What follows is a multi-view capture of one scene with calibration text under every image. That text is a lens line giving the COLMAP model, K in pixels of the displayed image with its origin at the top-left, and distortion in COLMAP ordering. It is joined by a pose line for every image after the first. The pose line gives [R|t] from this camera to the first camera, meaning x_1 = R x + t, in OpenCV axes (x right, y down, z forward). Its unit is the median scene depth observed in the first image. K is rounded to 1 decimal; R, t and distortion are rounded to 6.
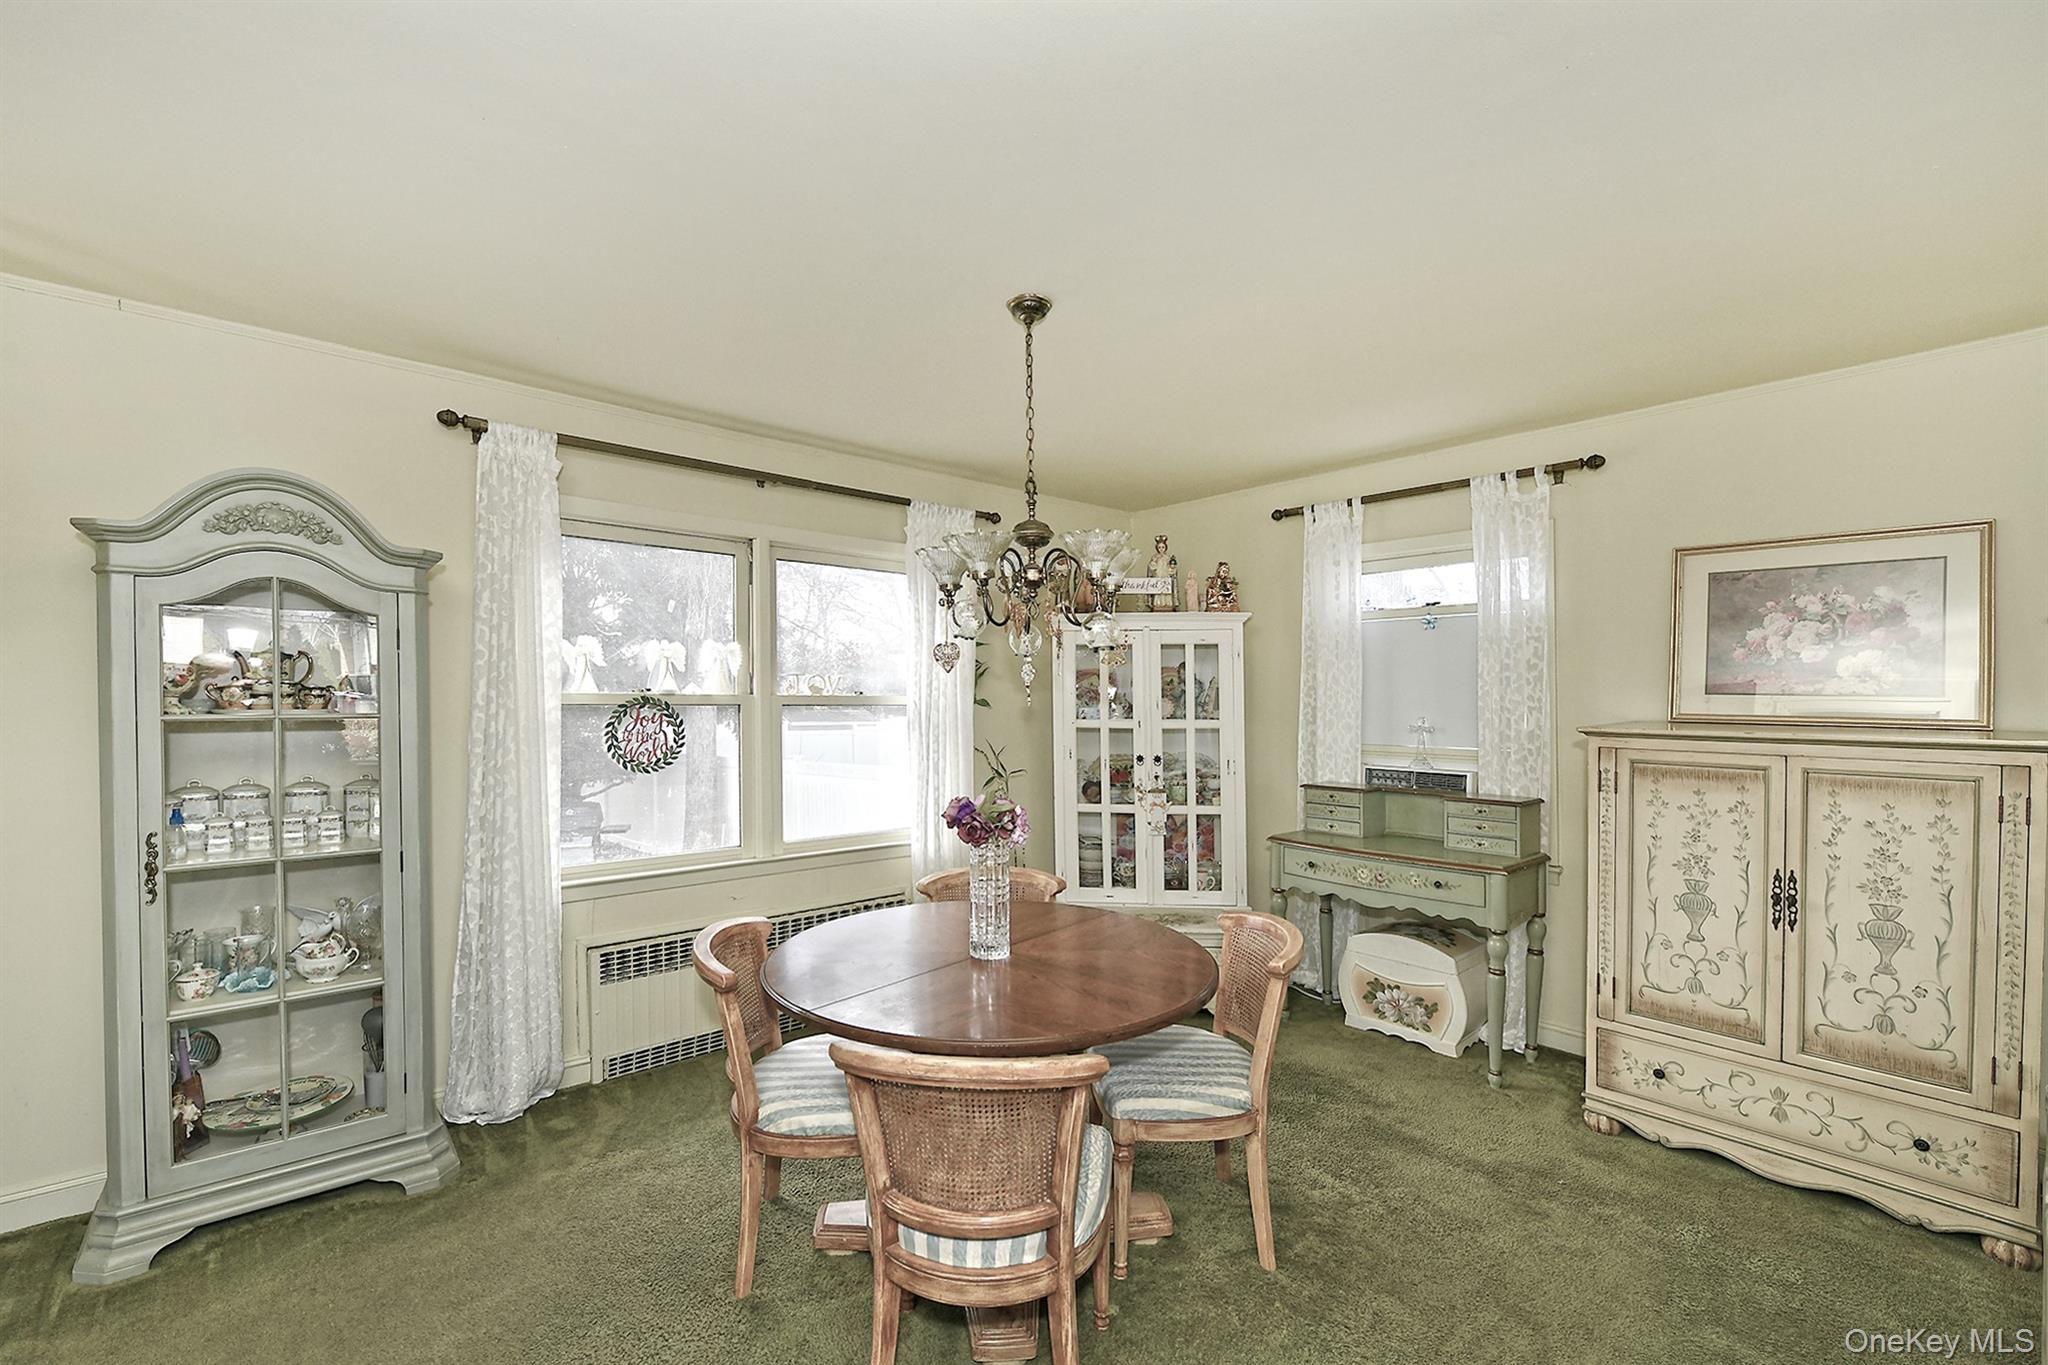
lens RADIAL K [[873.8, 0, 1013.7], [0, 873.8, 706.9], [0, 0, 1]] dist [-0.001086, -0.004783]
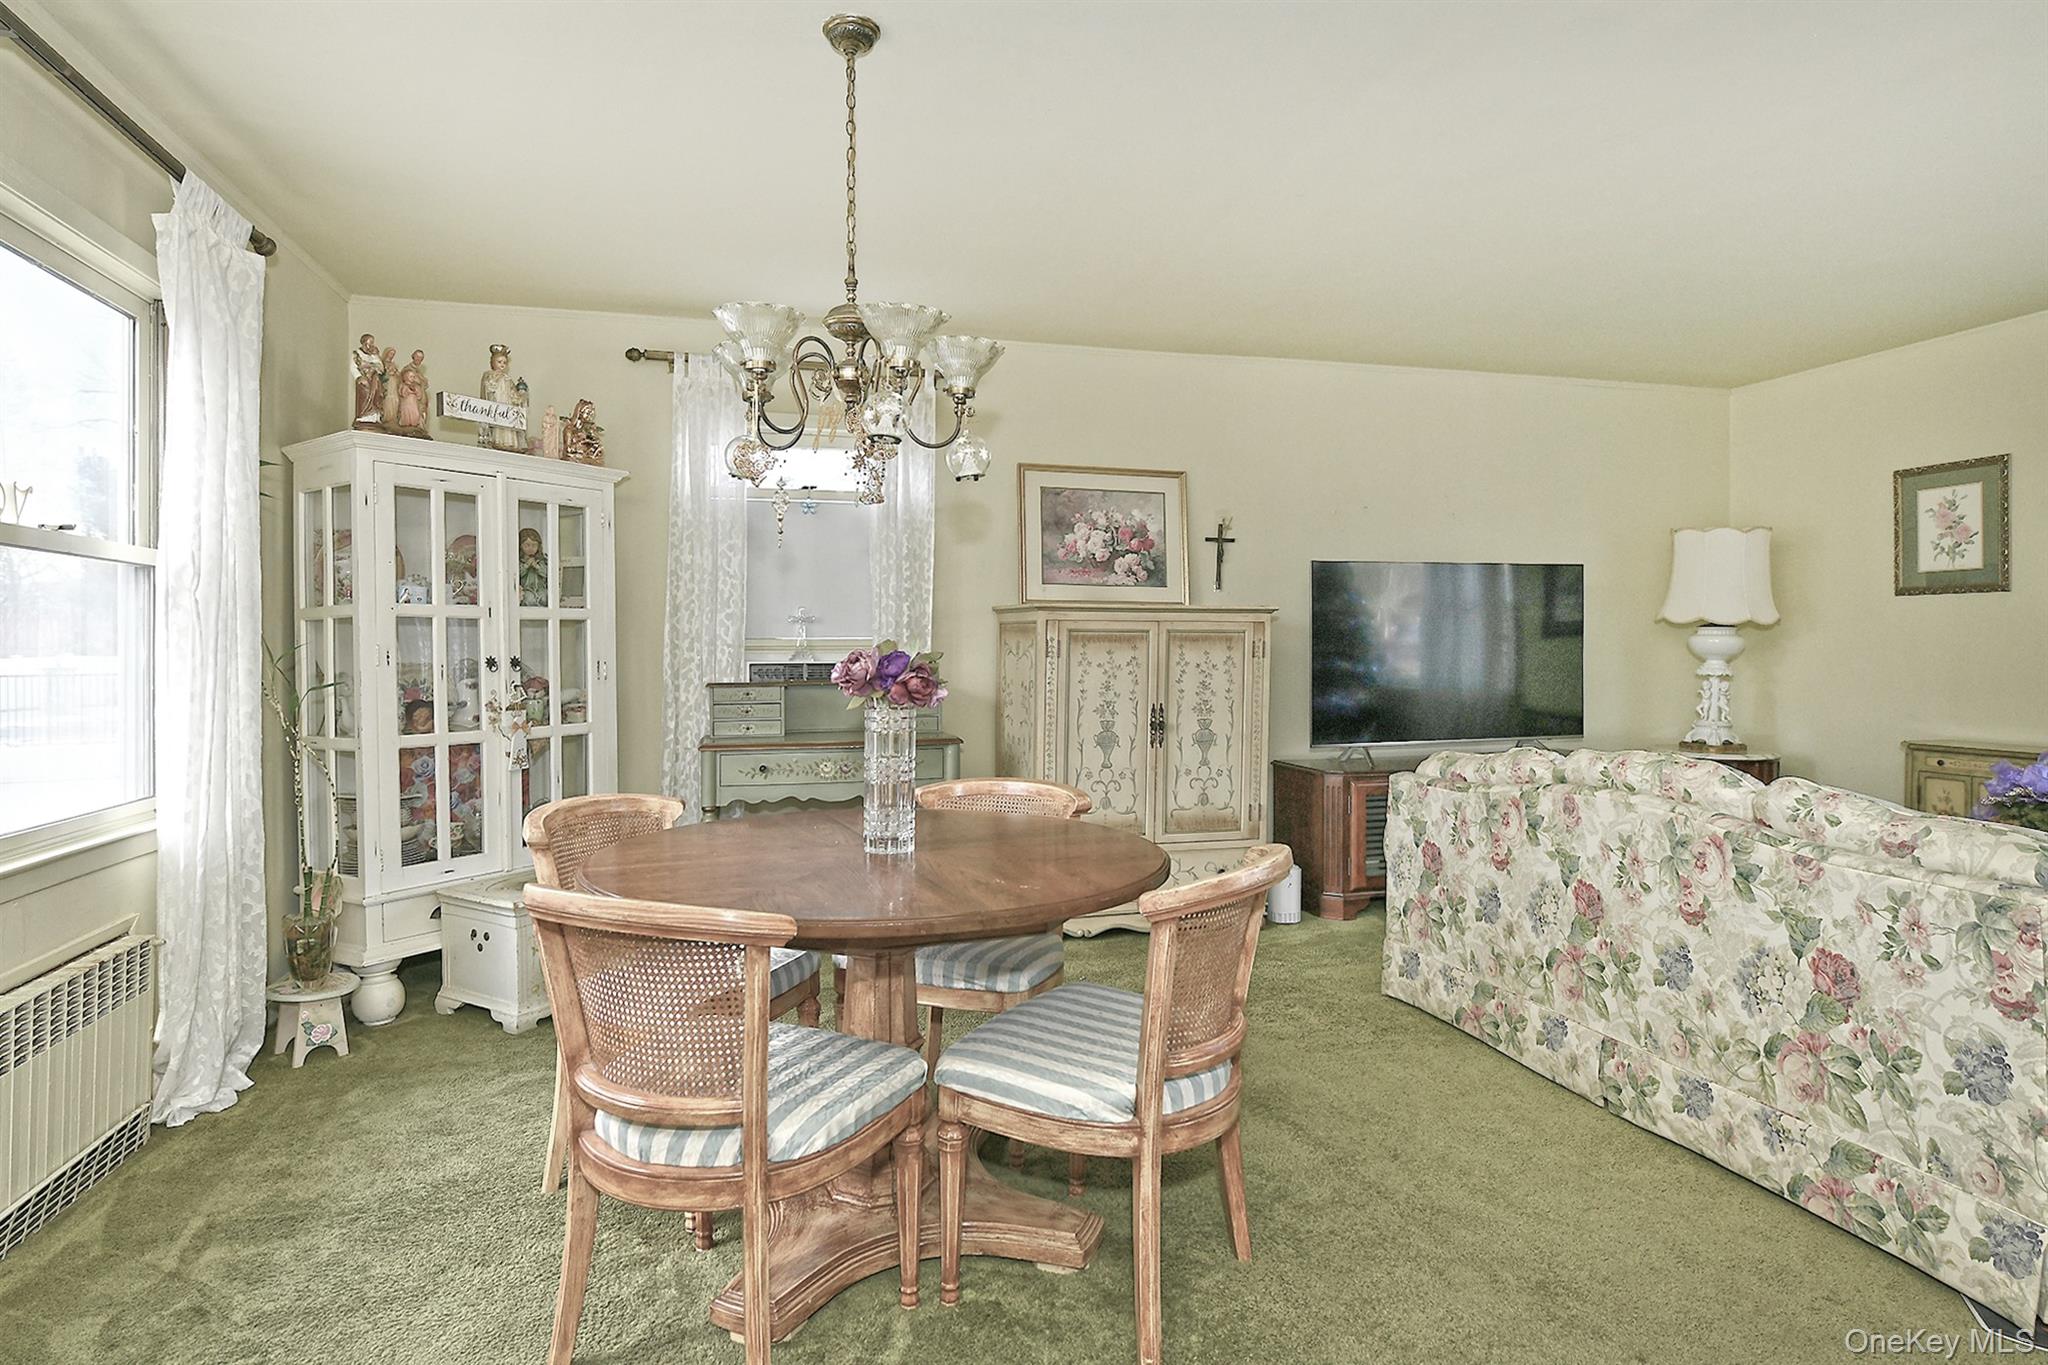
lens RADIAL K [[1107.3, 0, 1009.8], [0, 1107.3, 663.5], [0, 0, 1]] dist [0.000202, -0.002639]
pose [[0.447306, -0.018388, 0.894192, -0.717566], [0.016348, 0.999790, 0.012382, 0.087761], [-0.894231, 0.009080, 0.447513, 0.378220]]
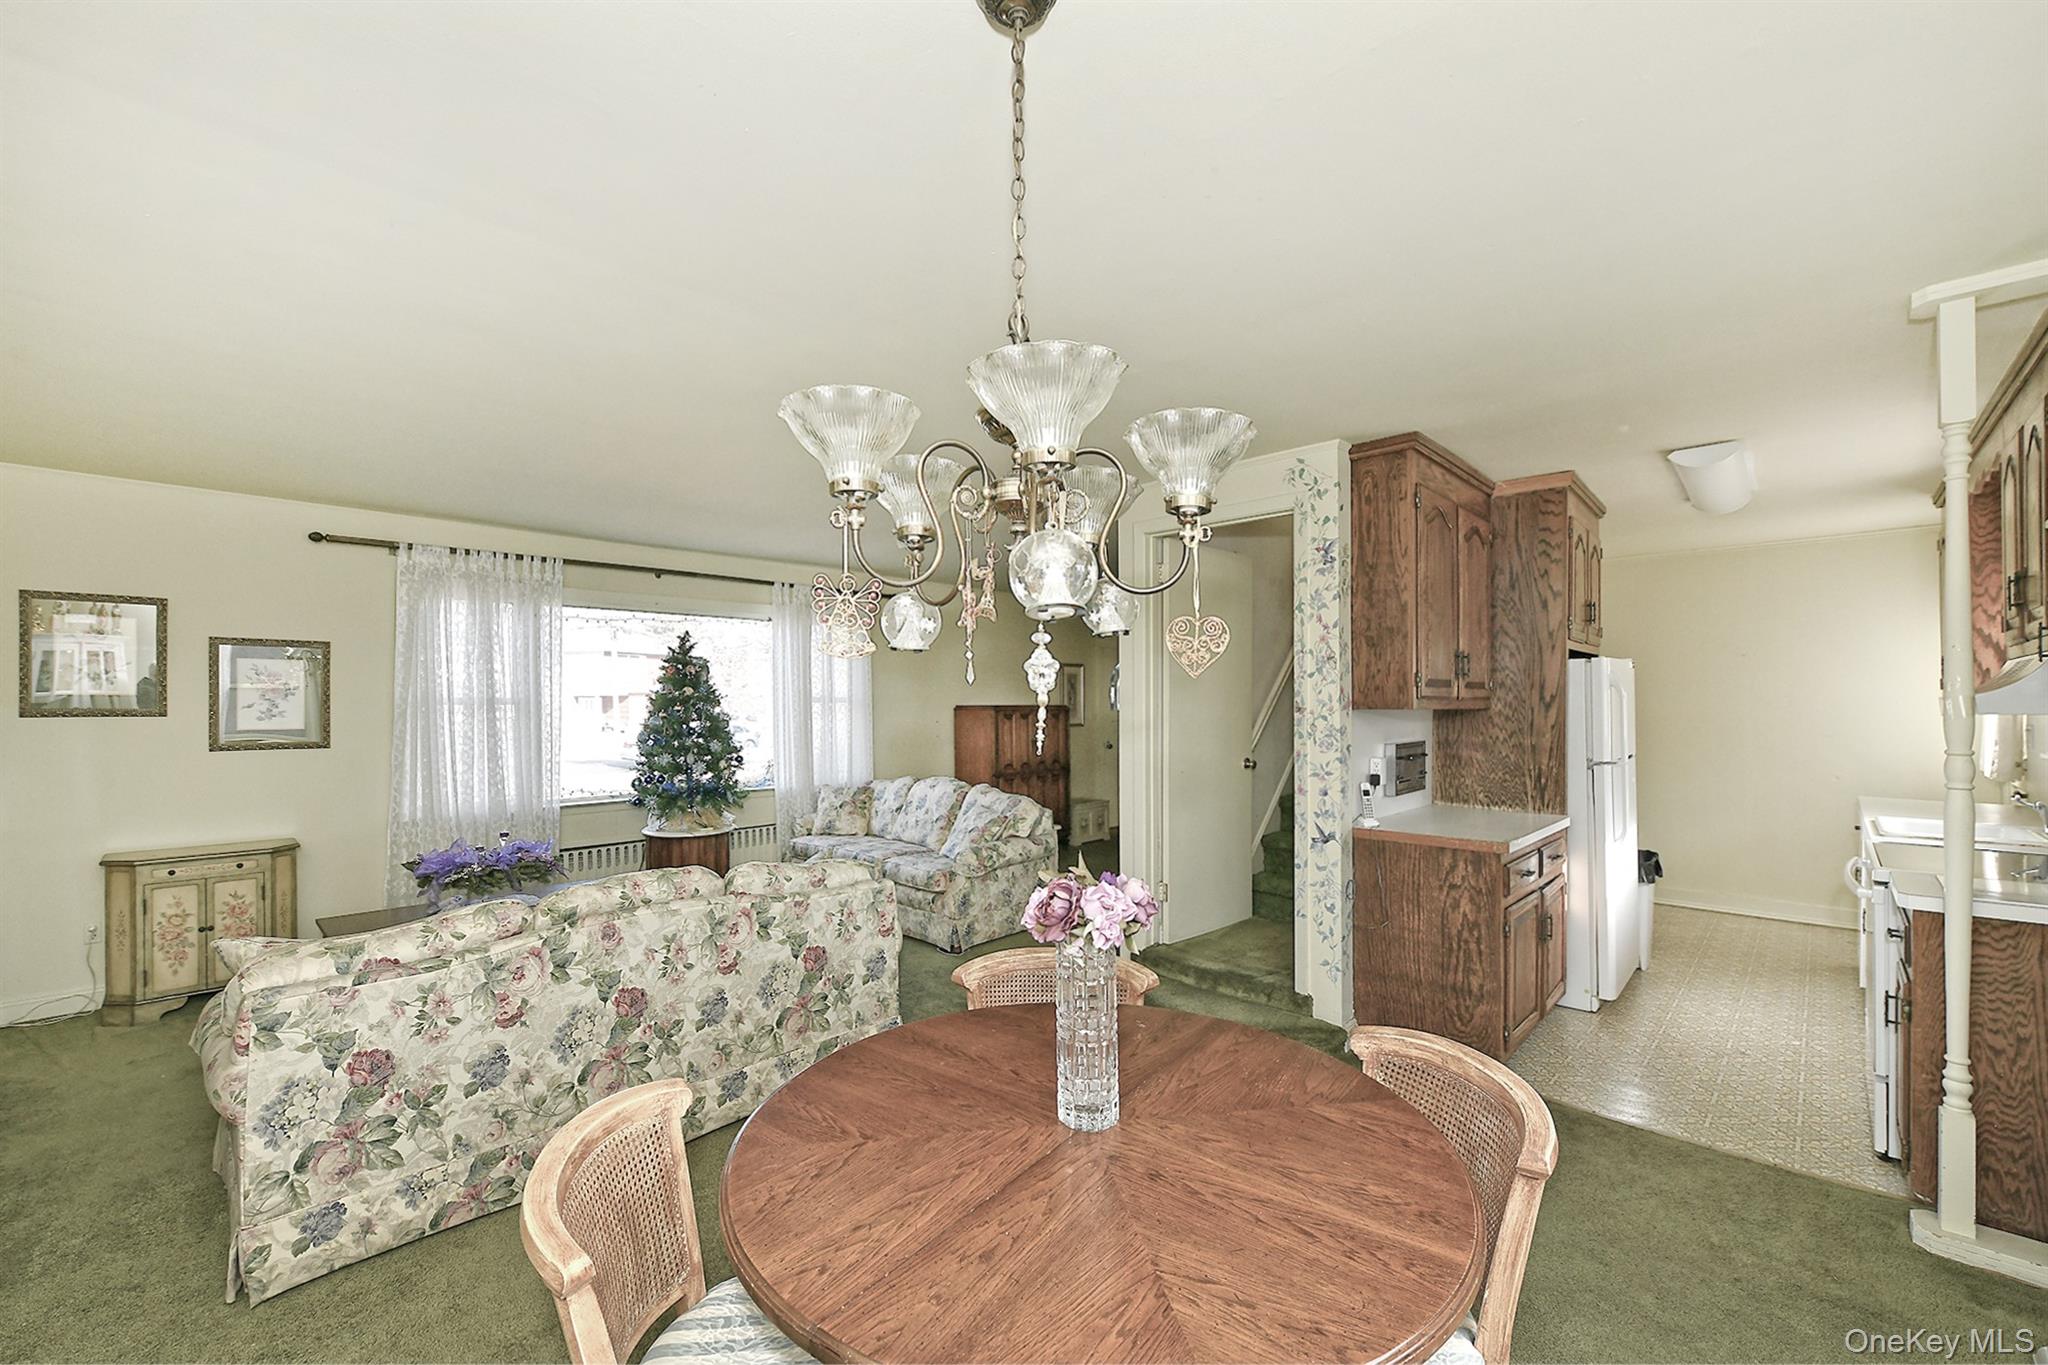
lens RADIAL K [[819.7, 0, 1044.8], [0, 819.7, 701.3], [0, 0, 1]] dist [-0.021407, 0.000016]
pose [[-0.995270, -0.004892, -0.097023, 0.060334], [-0.005805, 0.999941, 0.009130, -0.026181], [0.096973, 0.009650, -0.995240, 1.330482]]
